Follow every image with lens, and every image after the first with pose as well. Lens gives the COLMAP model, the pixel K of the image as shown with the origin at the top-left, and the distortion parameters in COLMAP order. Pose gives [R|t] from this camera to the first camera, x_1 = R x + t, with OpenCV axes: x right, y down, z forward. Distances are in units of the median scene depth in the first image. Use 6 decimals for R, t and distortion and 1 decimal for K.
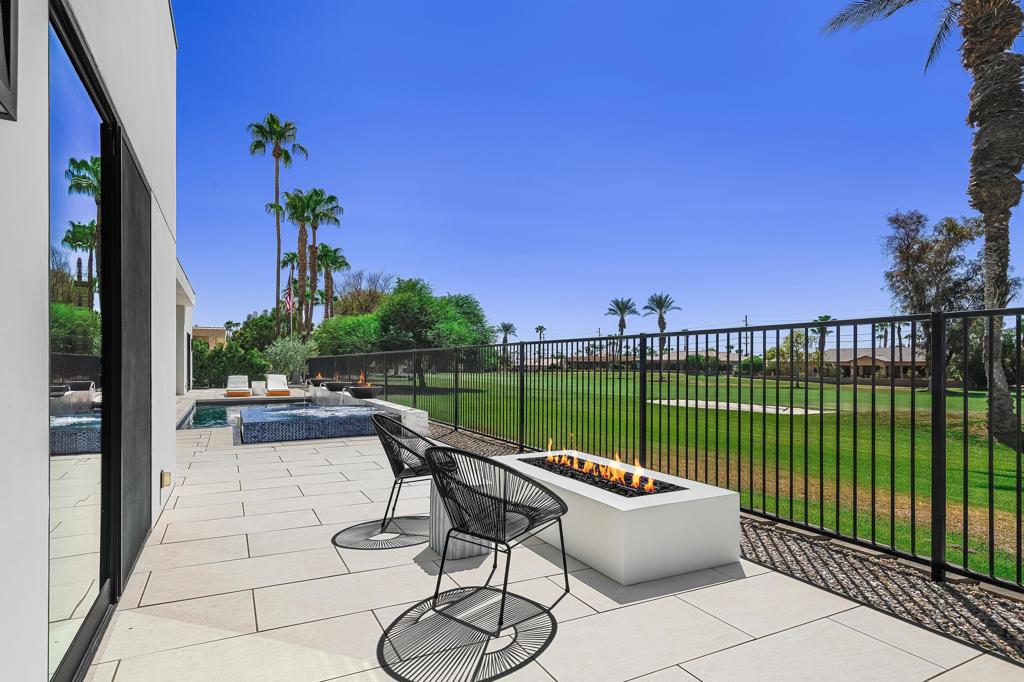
lens RADIAL K [[531.6, 0, 514.7], [0, 531.6, 367.9], [0, 0, 1]] dist [0.012707, 0.000161]
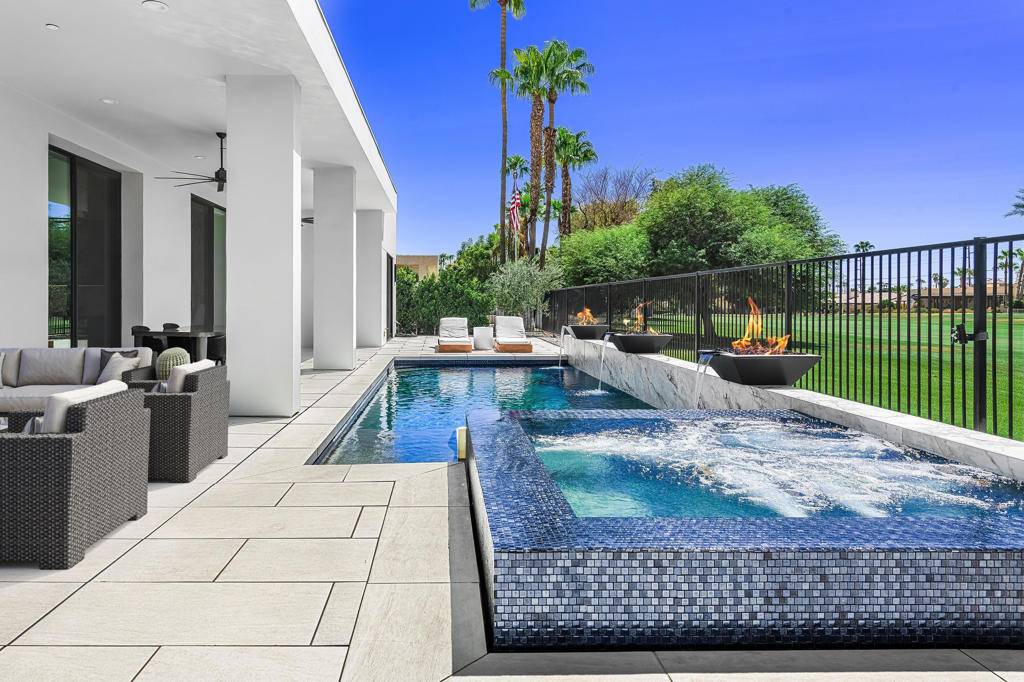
lens RADIAL K [[658.9, 0, 450.4], [0, 658.9, 300.7], [0, 0, 1]] dist [0.021507, -0.000862]
pose [[0.887016, -0.006352, -0.461695, -0.054147], [0.001841, 0.999946, -0.010221, 0.000723], [0.461735, 0.008216, 0.886980, 0.102320]]
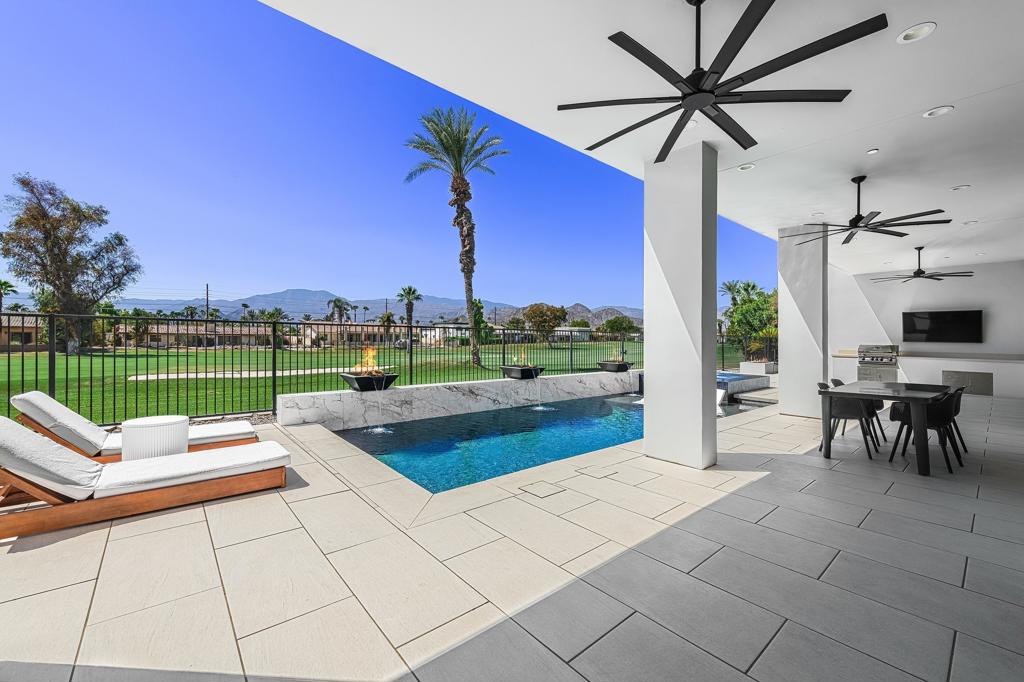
lens RADIAL K [[408.4, 0, 512.0], [0, 408.4, 341.0], [0, 0, 1]] dist [0.015326, -0.000442]
pose [[-0.208905, -0.016203, 0.977802, -0.229892], [-0.008244, 0.999856, 0.014808, -0.004741], [-0.977901, -0.004967, -0.209009, 0.292175]]
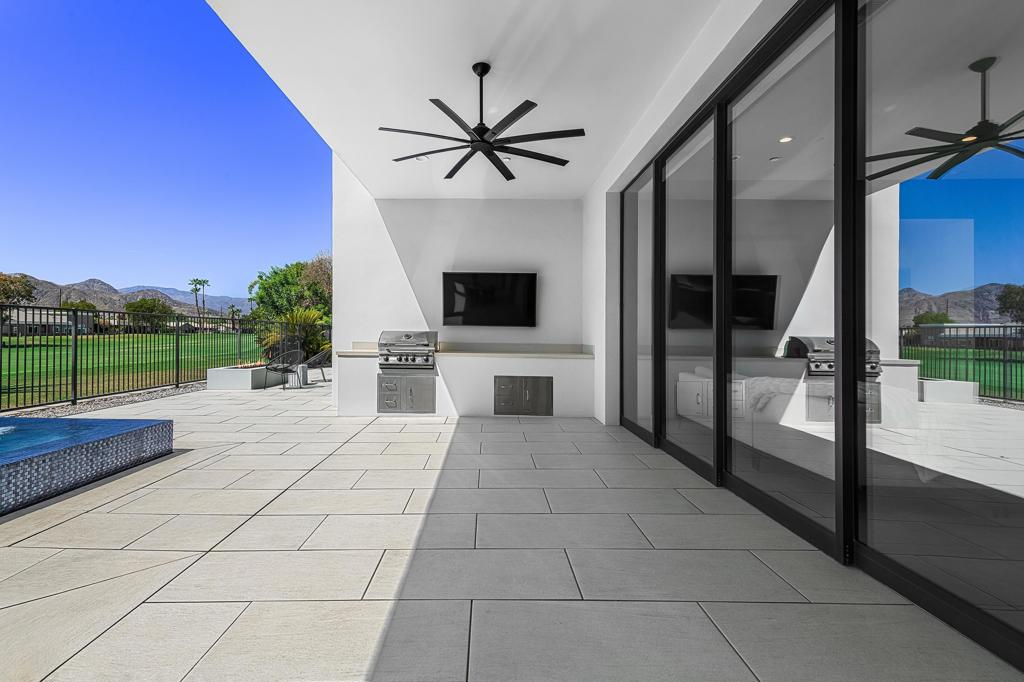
lens RADIAL K [[458.6, 0, 486.0], [0, 458.6, 340.0], [0, 0, 1]] dist [0.001161, 0.000205]
pose [[-0.878996, -0.021247, 0.476356, -0.148148], [-0.014063, 0.999727, 0.018641, -0.001632], [-0.476622, 0.009686, -0.879055, 0.175986]]
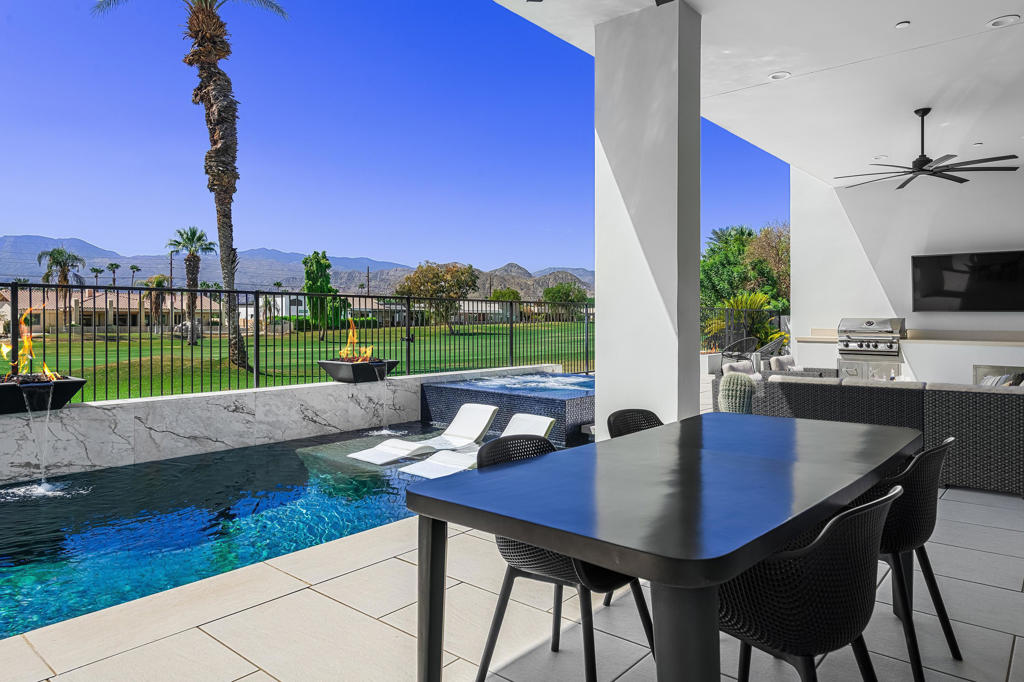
lens RADIAL K [[647.9, 0, 511.8], [0, 647.9, 321.2], [0, 0, 1]] dist [0.024735, -0.000383]
pose [[-0.359765, -0.011329, 0.932974, -0.195218], [-0.000899, 0.999930, 0.011795, -0.002480], [-0.933043, 0.003405, -0.359750, 0.225788]]
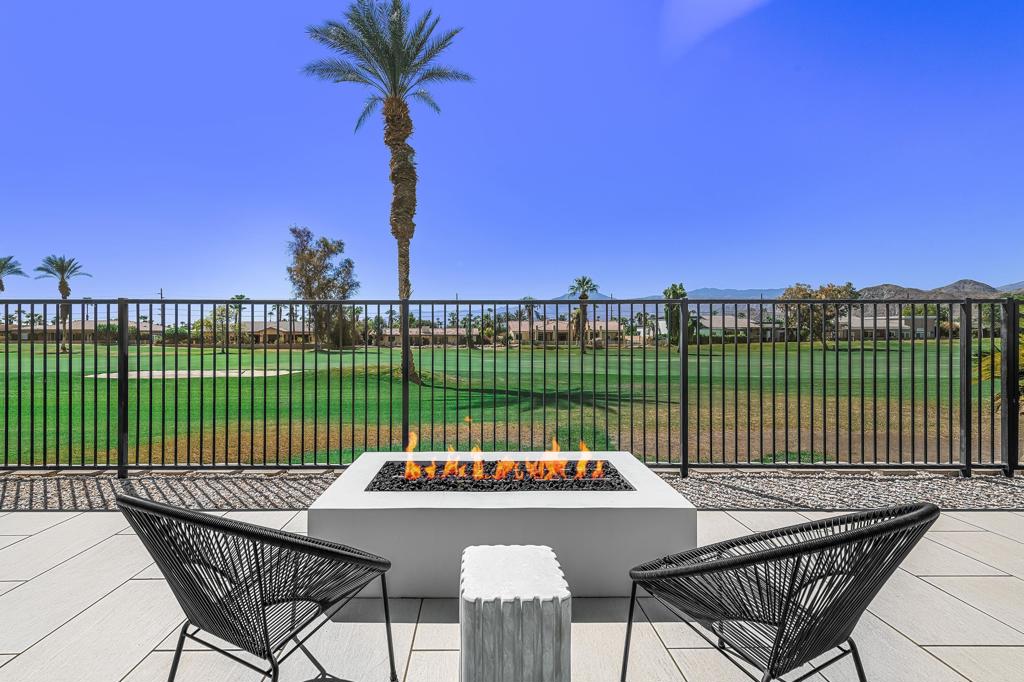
lens RADIAL K [[416.0, 0, 485.3], [0, 416.0, 340.4], [0, 0, 1]] dist [0.007748, 0.000080]
pose [[0.465999, -0.017512, 0.884612, -0.027617], [0.009488, 0.999846, 0.014796, -0.000367], [-0.884735, 0.001498, 0.466093, 0.047643]]
